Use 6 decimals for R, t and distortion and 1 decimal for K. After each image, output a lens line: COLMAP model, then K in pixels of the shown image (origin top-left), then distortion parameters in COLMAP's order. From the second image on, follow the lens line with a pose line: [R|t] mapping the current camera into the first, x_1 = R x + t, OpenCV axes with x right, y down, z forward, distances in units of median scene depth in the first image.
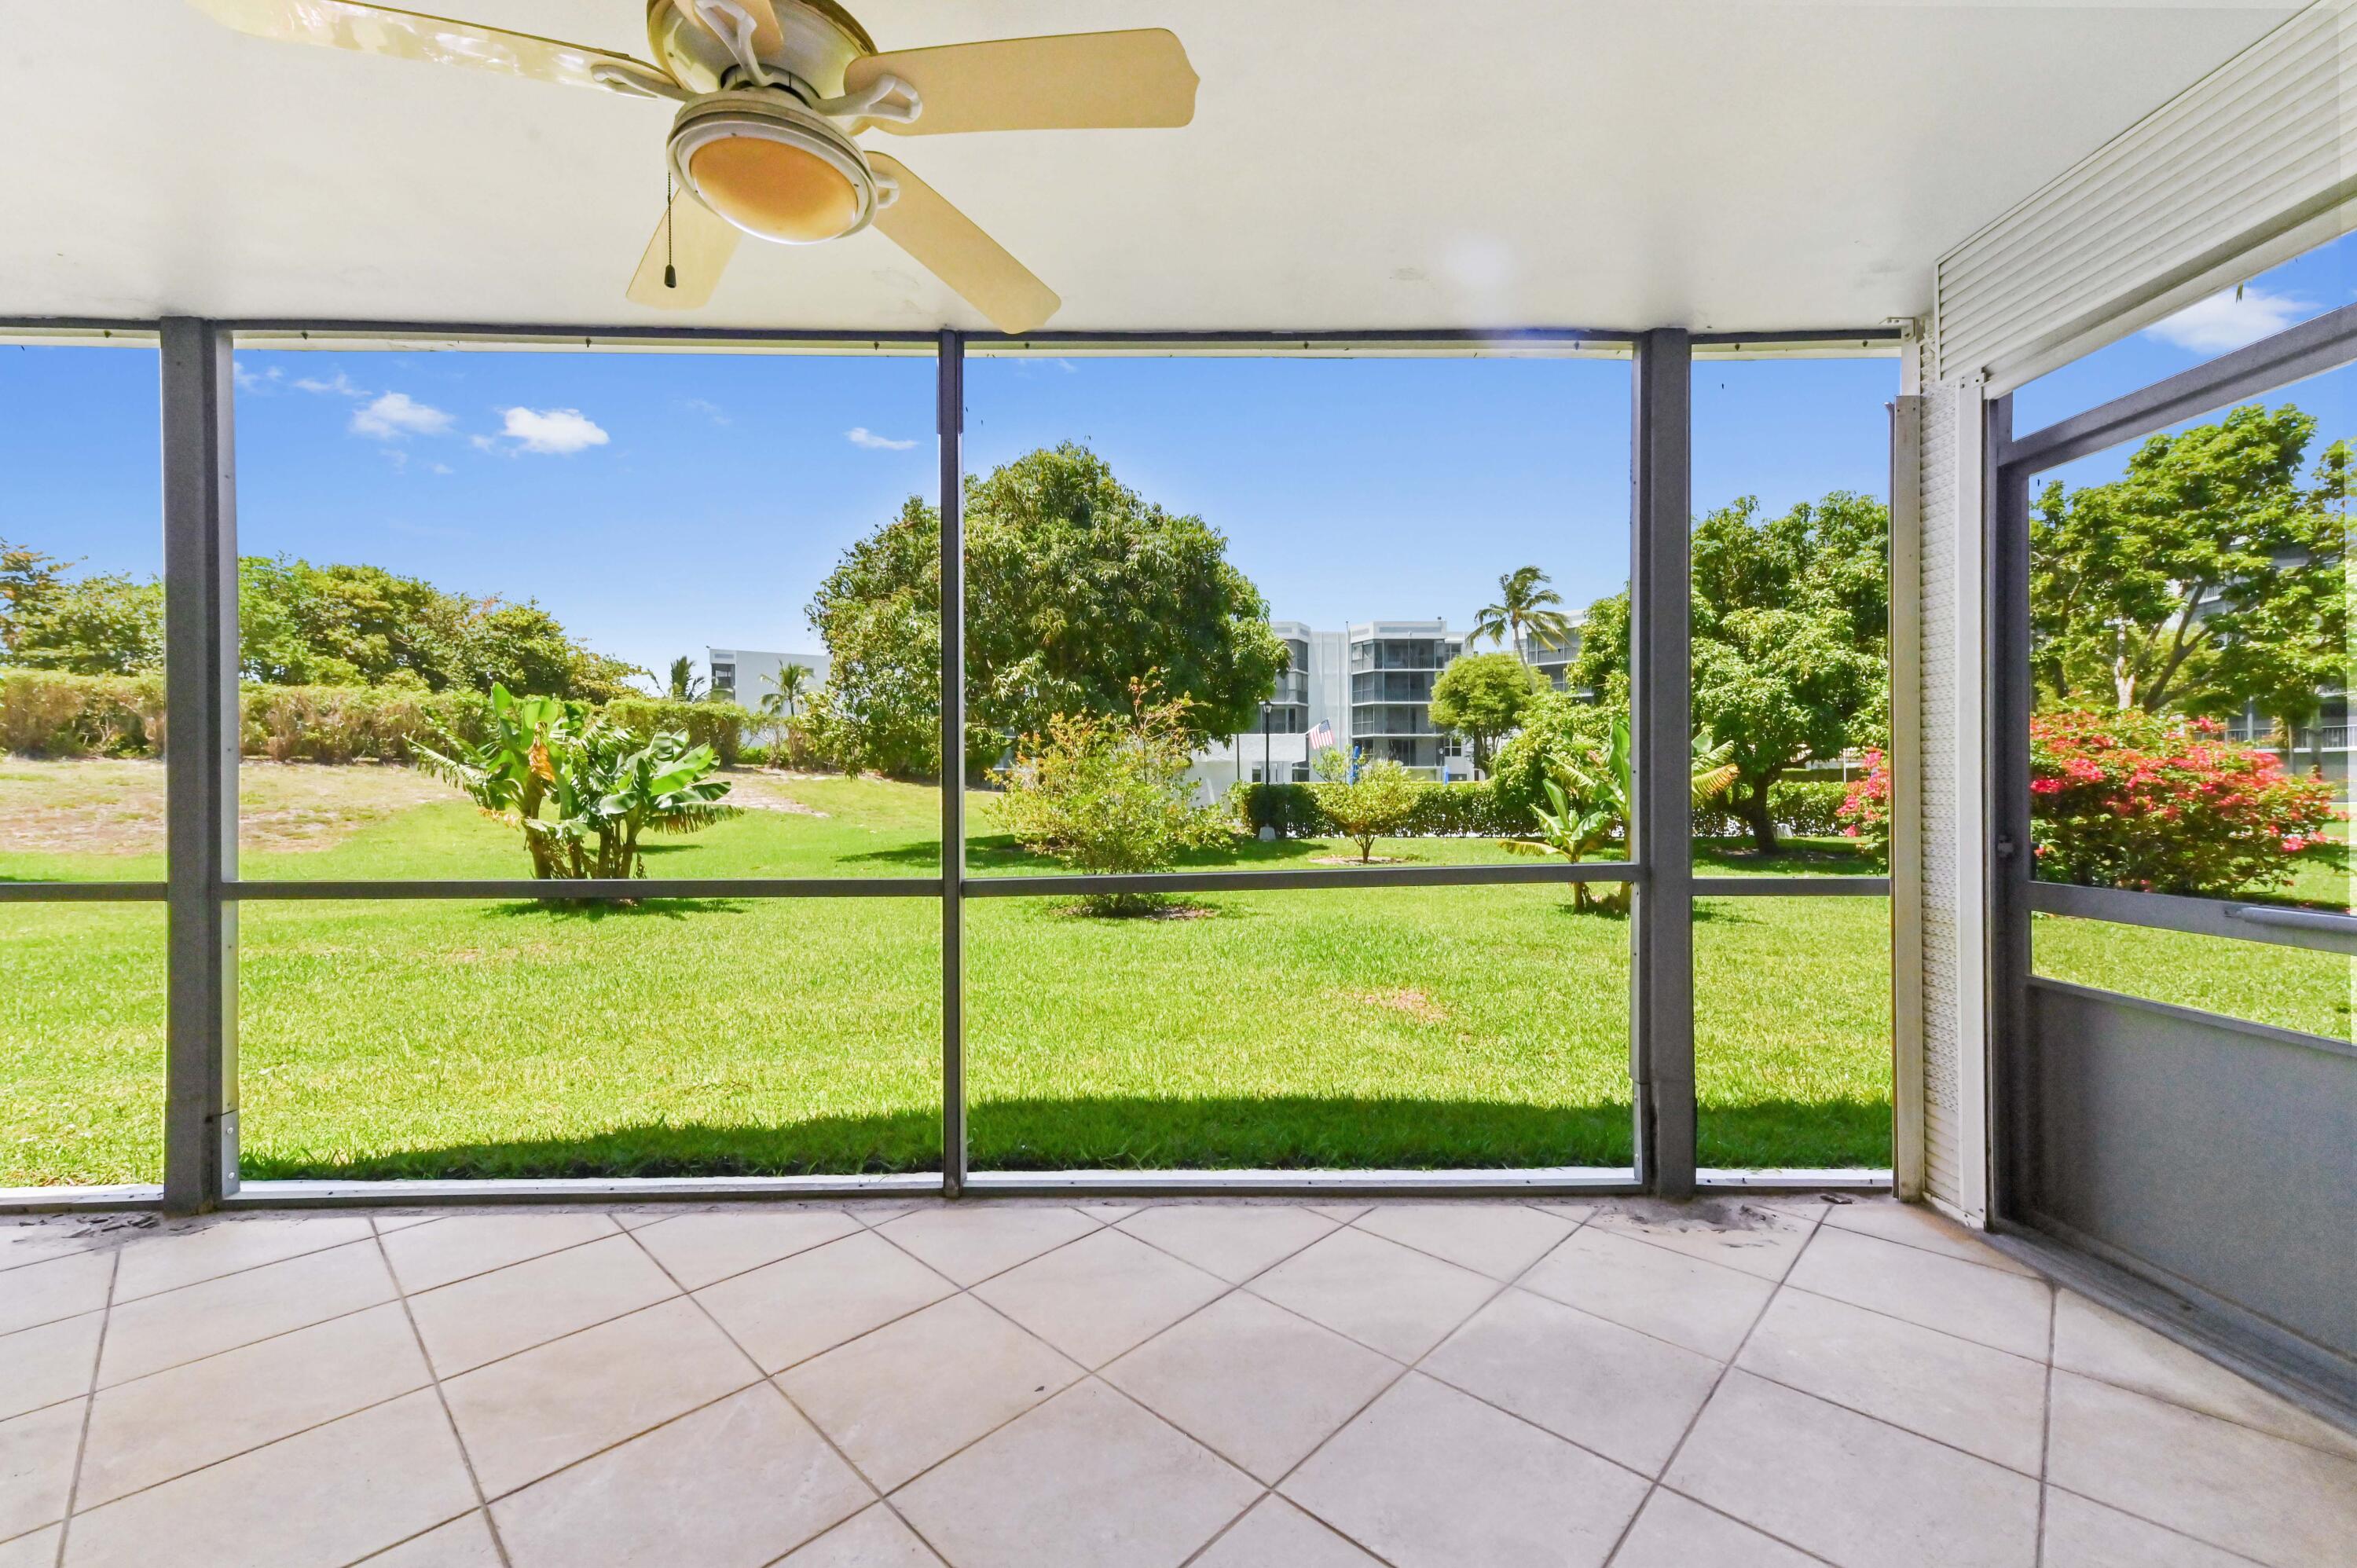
lens RADIAL K [[926.2, 0, 1178.5], [0, 926.2, 784.0], [0, 0, 1]] dist [0.014489, 0.000151]
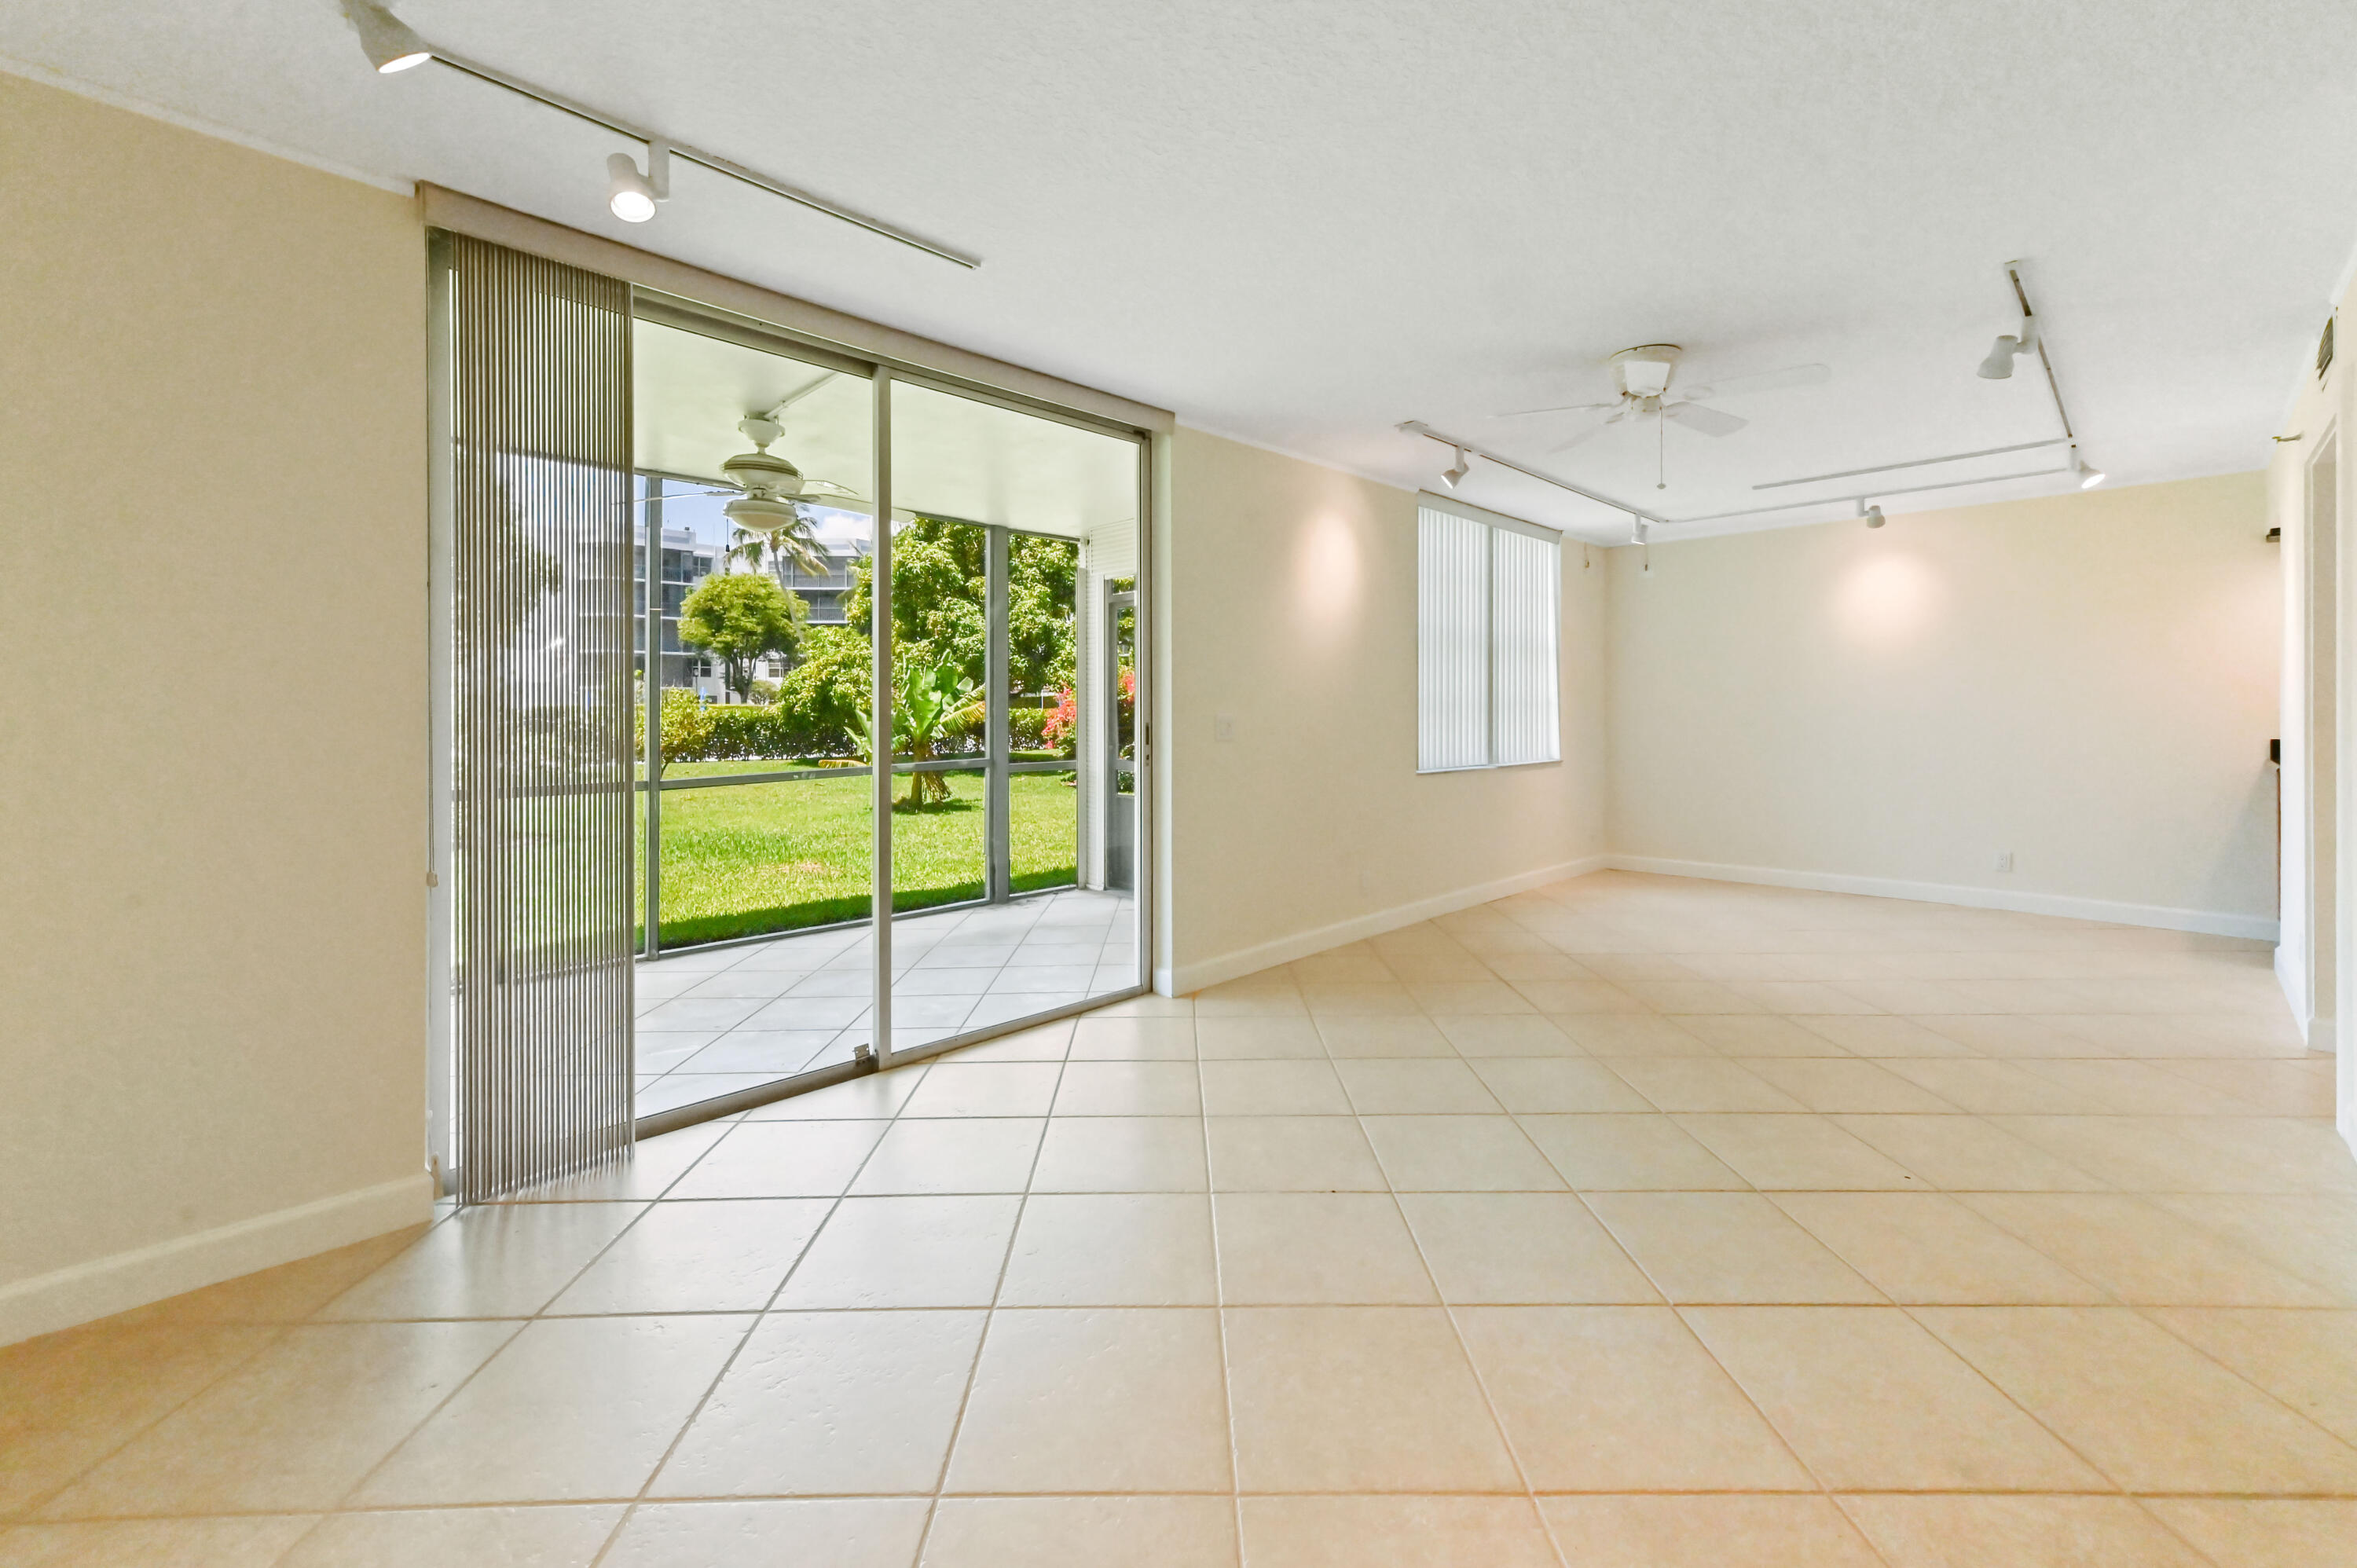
lens RADIAL K [[947.6, 0, 1176.3], [0, 947.6, 738.3], [0, 0, 1]] dist [0.009902, 0.000062]
pose [[0.722534, -0.018601, 0.691085, -0.111440], [-0.005065, 0.999469, 0.032197, -0.005885], [-0.691317, -0.026764, 0.722056, -0.142145]]
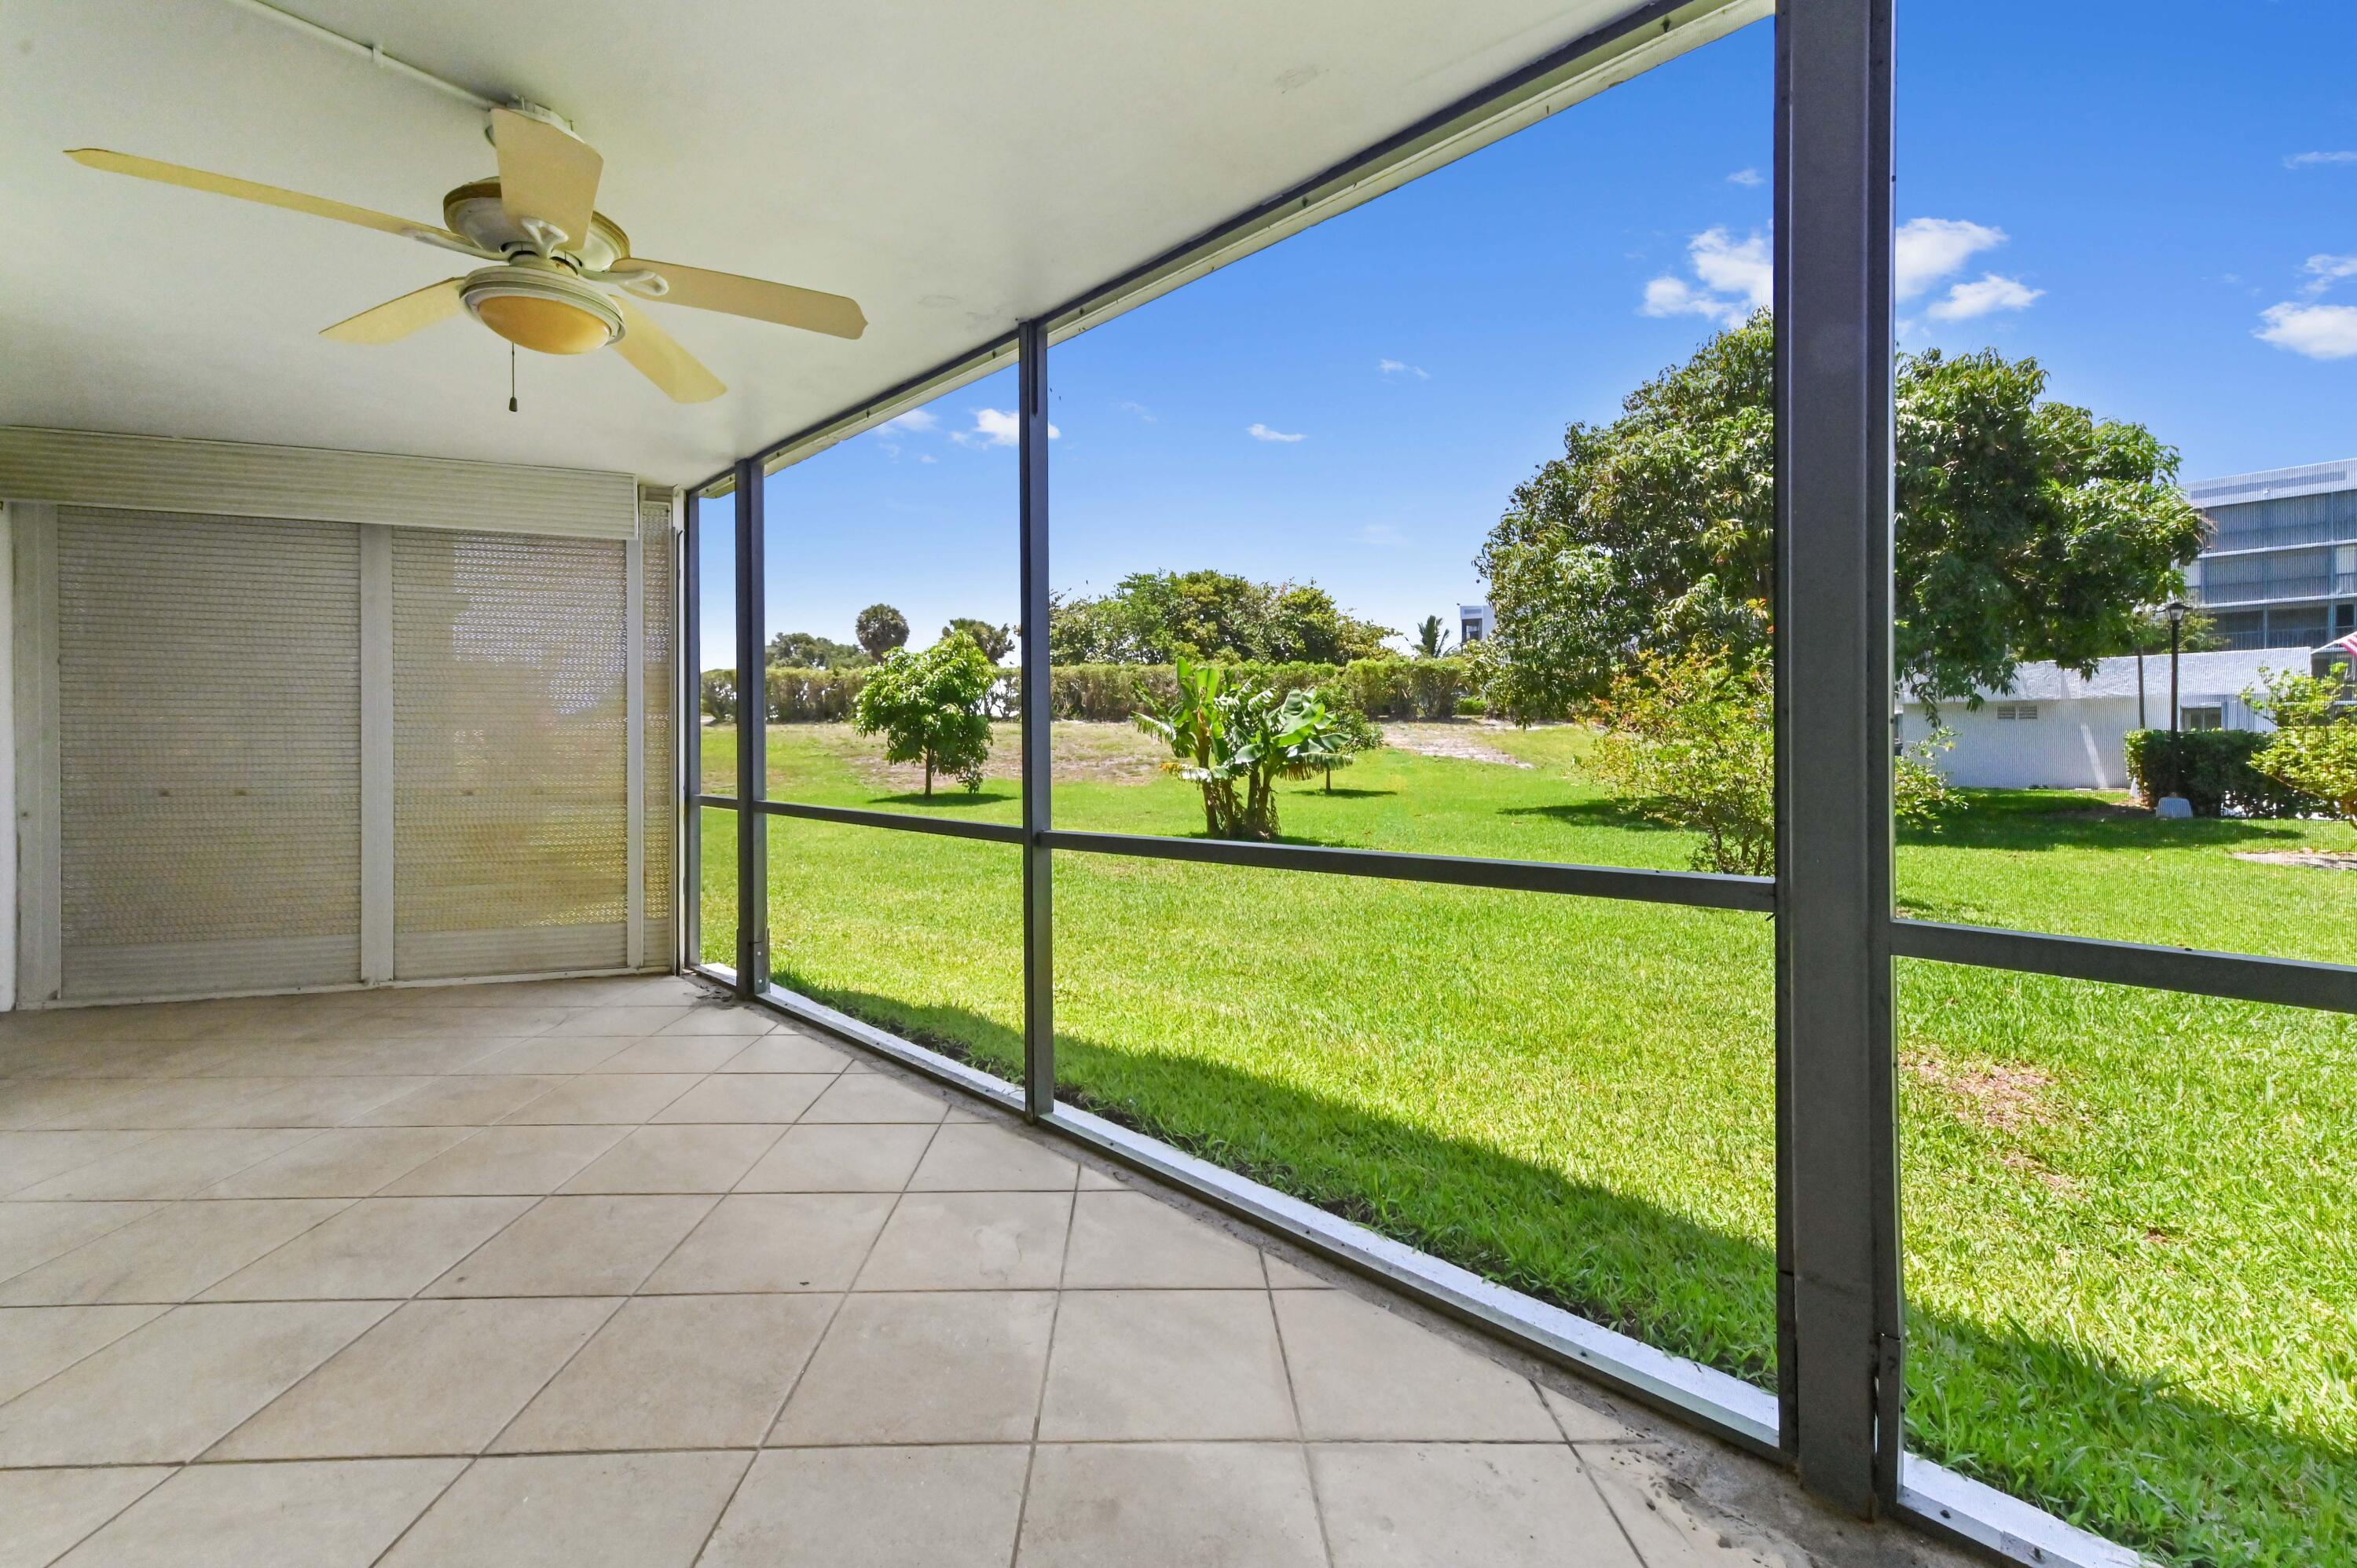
lens RADIAL K [[947.6, 0, 1176.3], [0, 947.6, 738.3], [0, 0, 1]] dist [0.009902, 0.000062]
pose [[0.710671, -0.002514, -0.703520, 0.093746], [0.006000, 0.999979, 0.002488, -0.000623], [0.703499, -0.005989, 0.710671, 0.048416]]
